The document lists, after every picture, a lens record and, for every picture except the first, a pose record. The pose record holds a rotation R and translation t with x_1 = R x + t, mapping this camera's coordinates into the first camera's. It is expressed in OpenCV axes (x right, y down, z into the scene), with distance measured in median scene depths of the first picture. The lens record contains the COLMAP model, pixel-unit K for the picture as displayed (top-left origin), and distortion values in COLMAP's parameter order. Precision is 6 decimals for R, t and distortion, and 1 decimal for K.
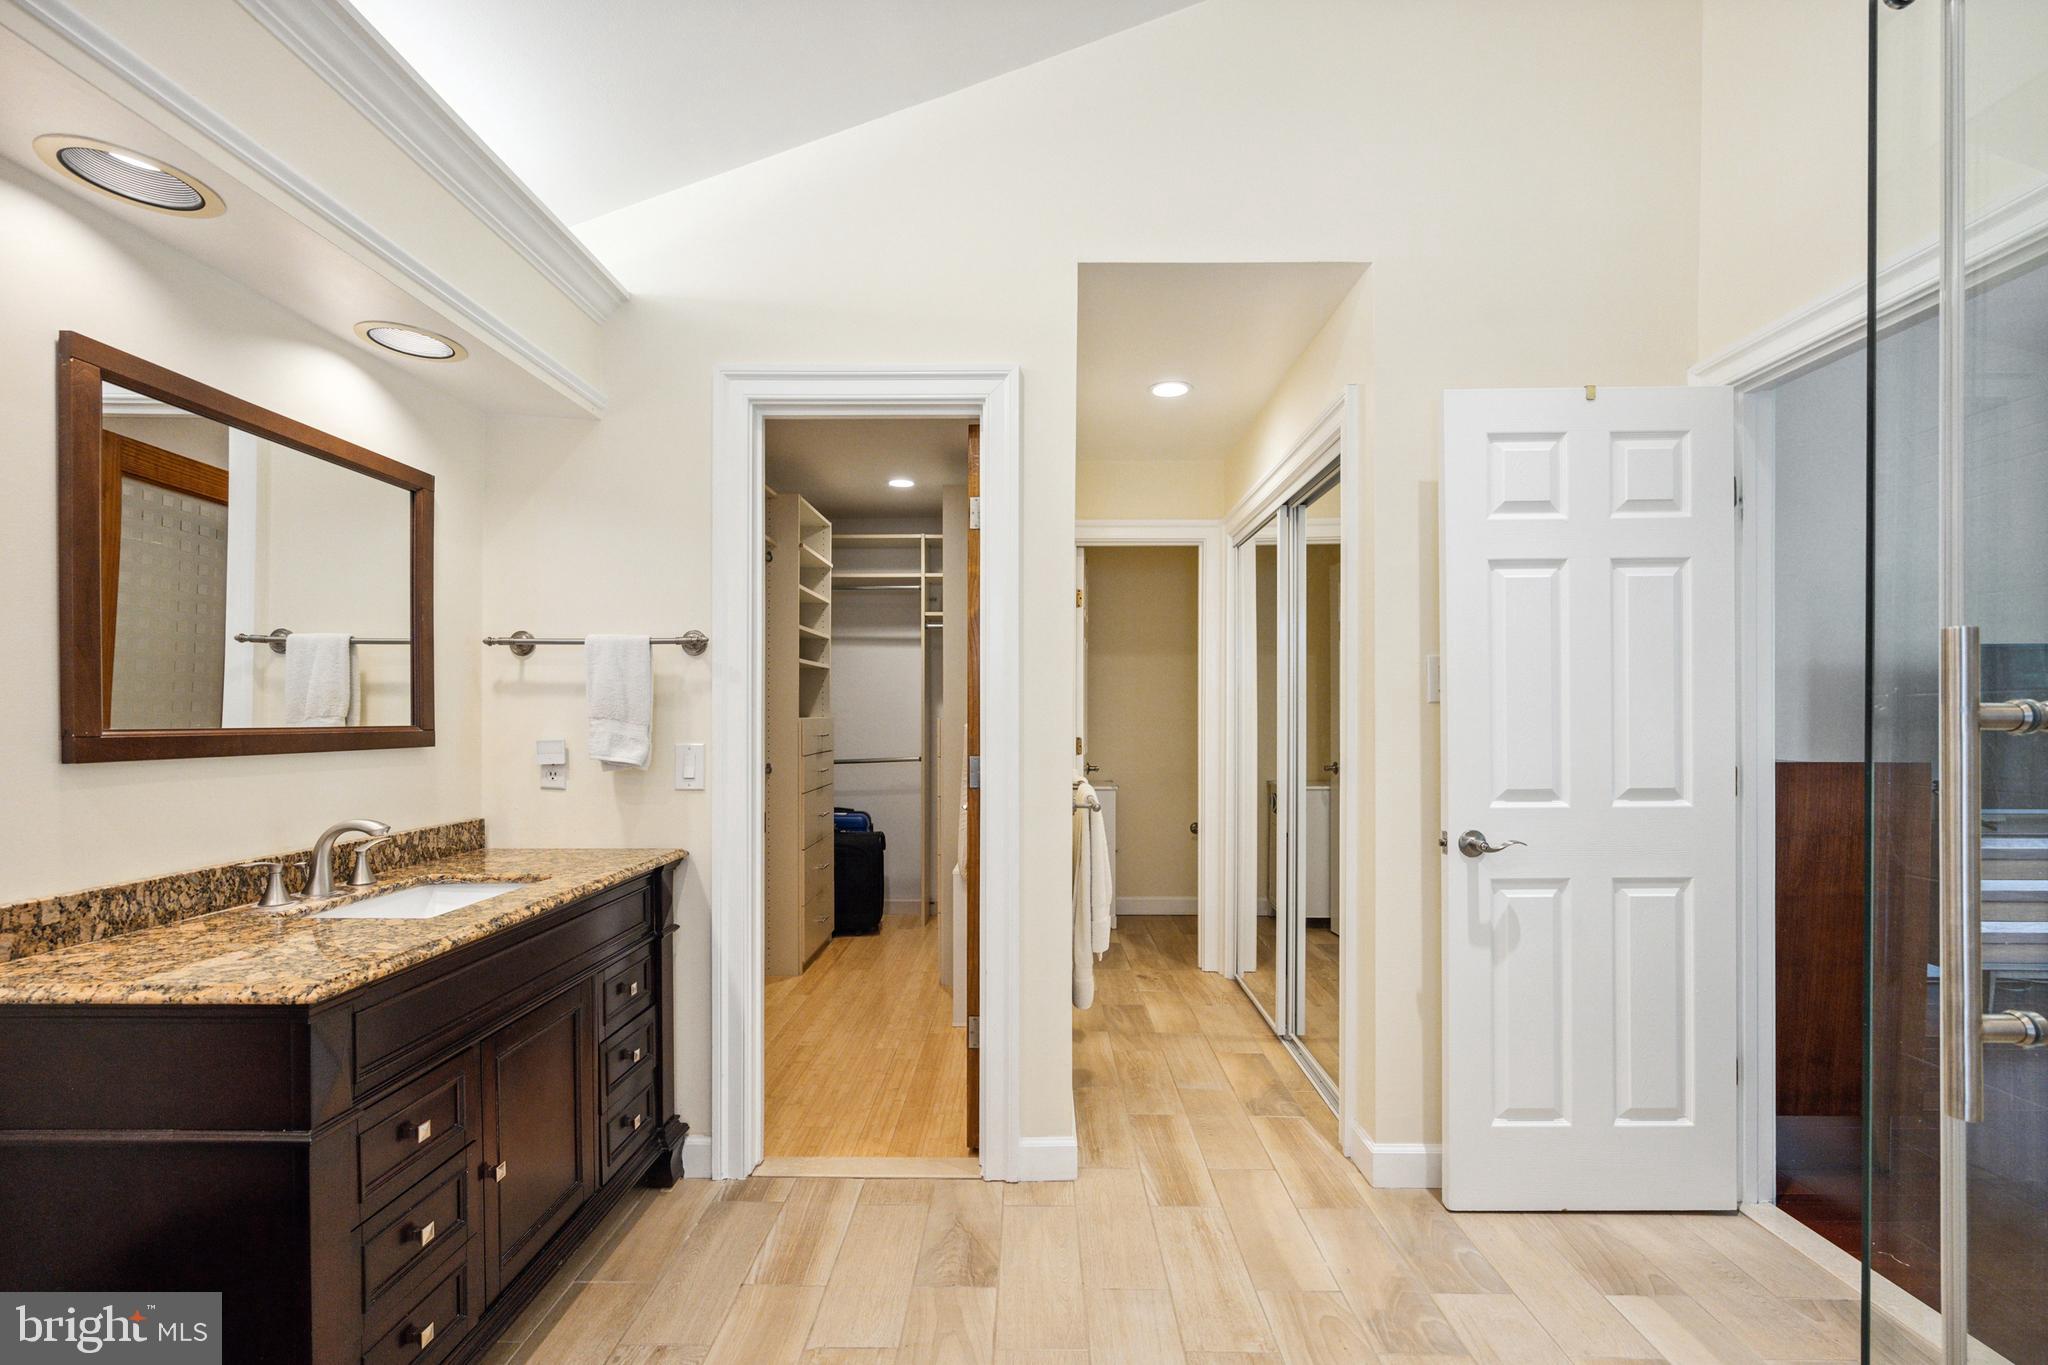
lens RADIAL K [[859.0, 0, 1020.7], [0, 859.0, 722.3], [0, 0, 1]] dist [-0.000321, 0.000089]
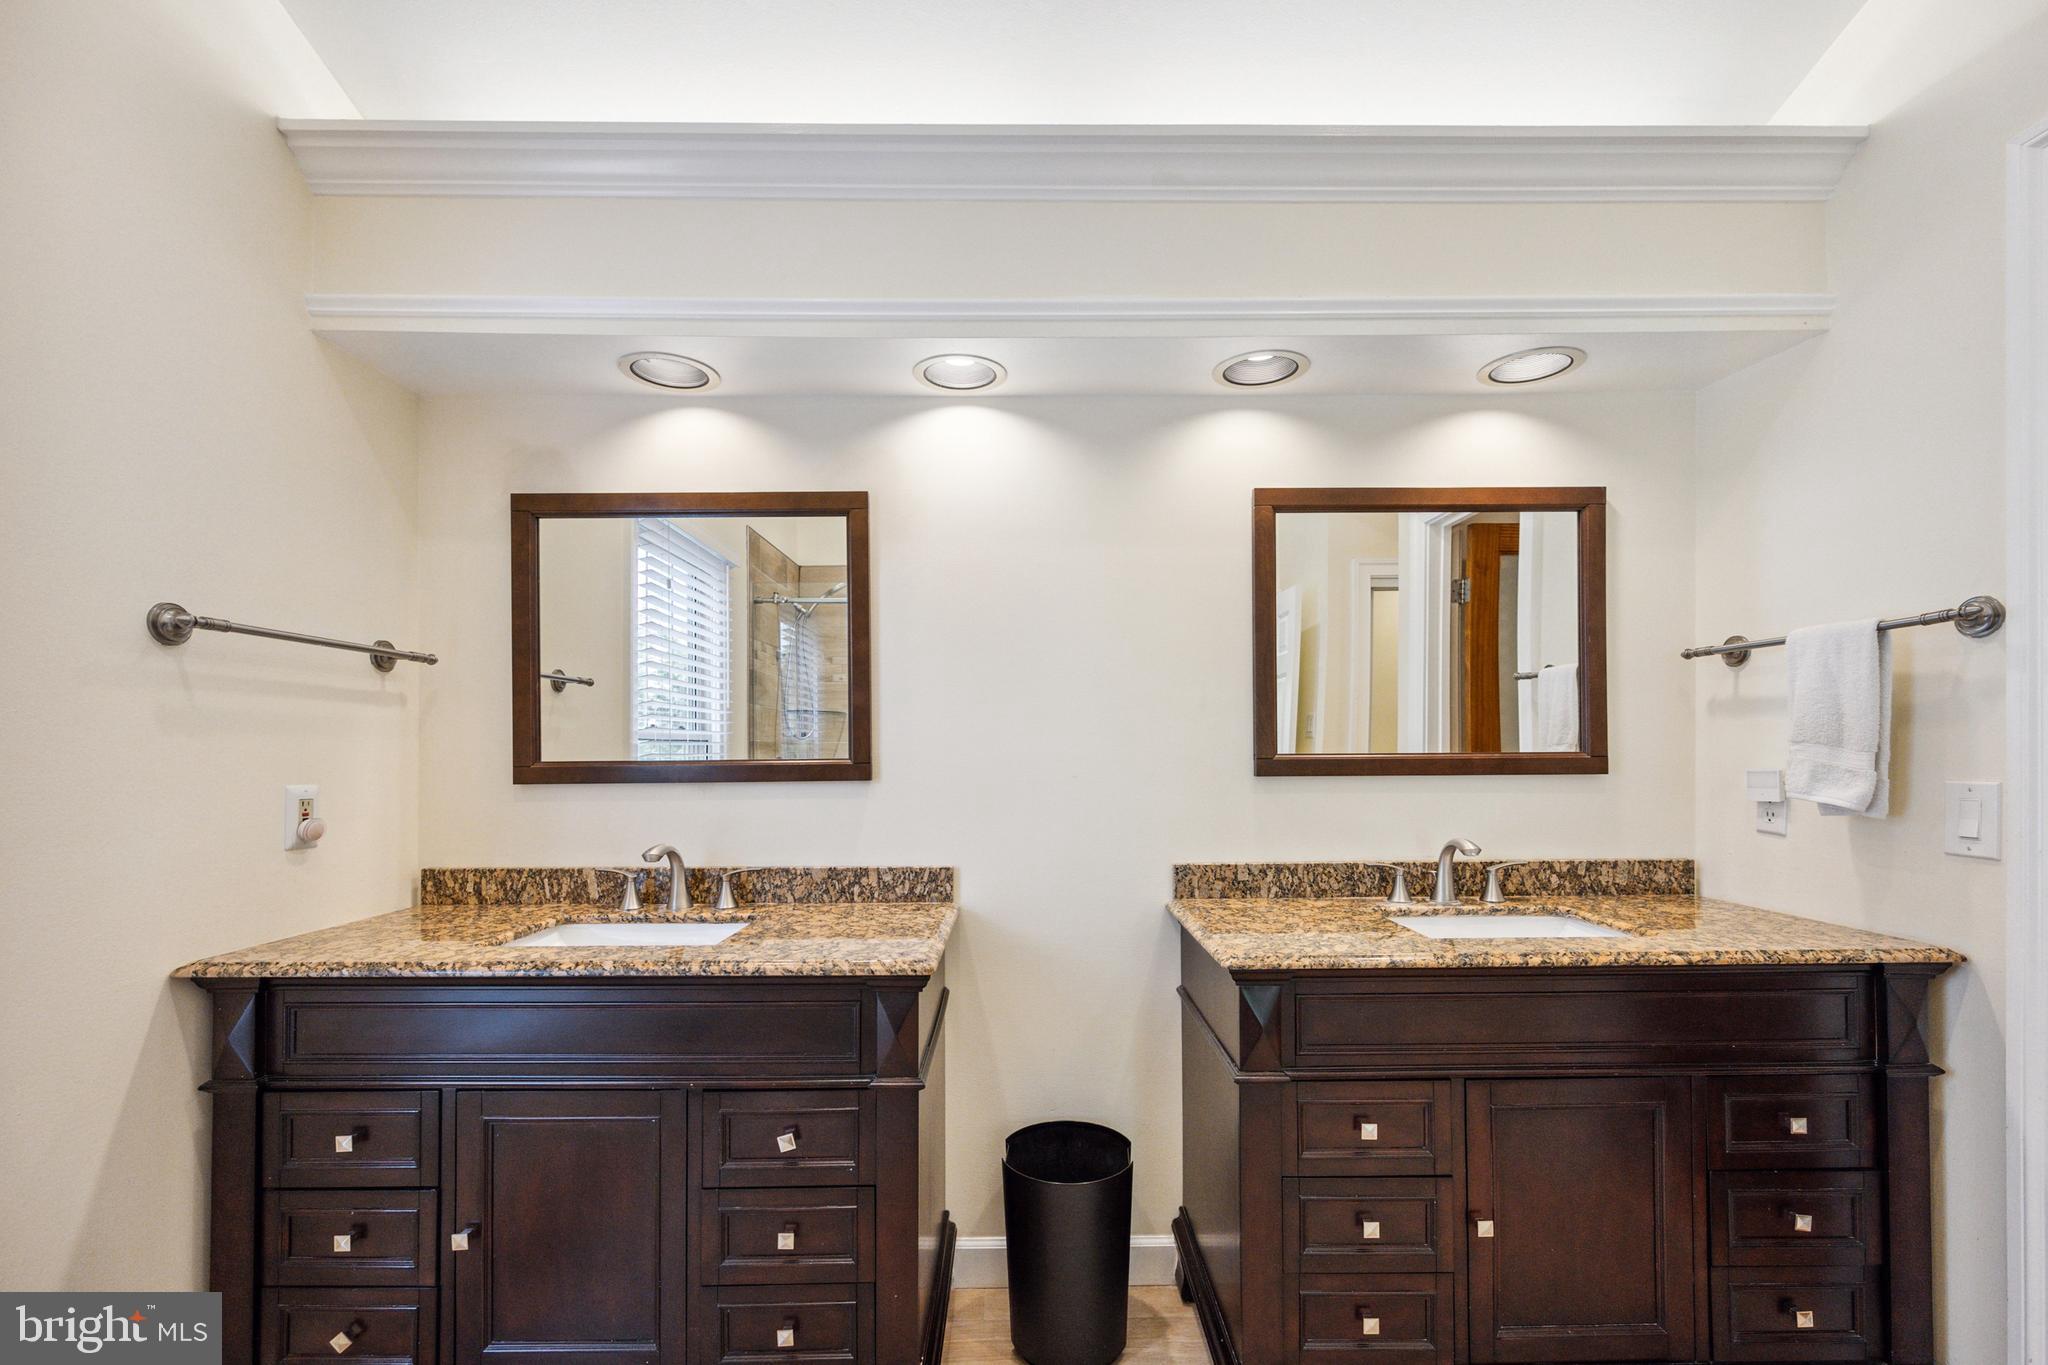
lens RADIAL K [[825.9, 0, 1020.4], [0, 825.9, 748.9], [0, 0, 1]] dist [-0.009887, -0.000132]
pose [[0.030782, -0.003923, -0.999518, 0.206328], [0.001759, 0.999991, -0.003870, 0.003154], [0.999525, -0.001639, 0.030788, 0.350891]]
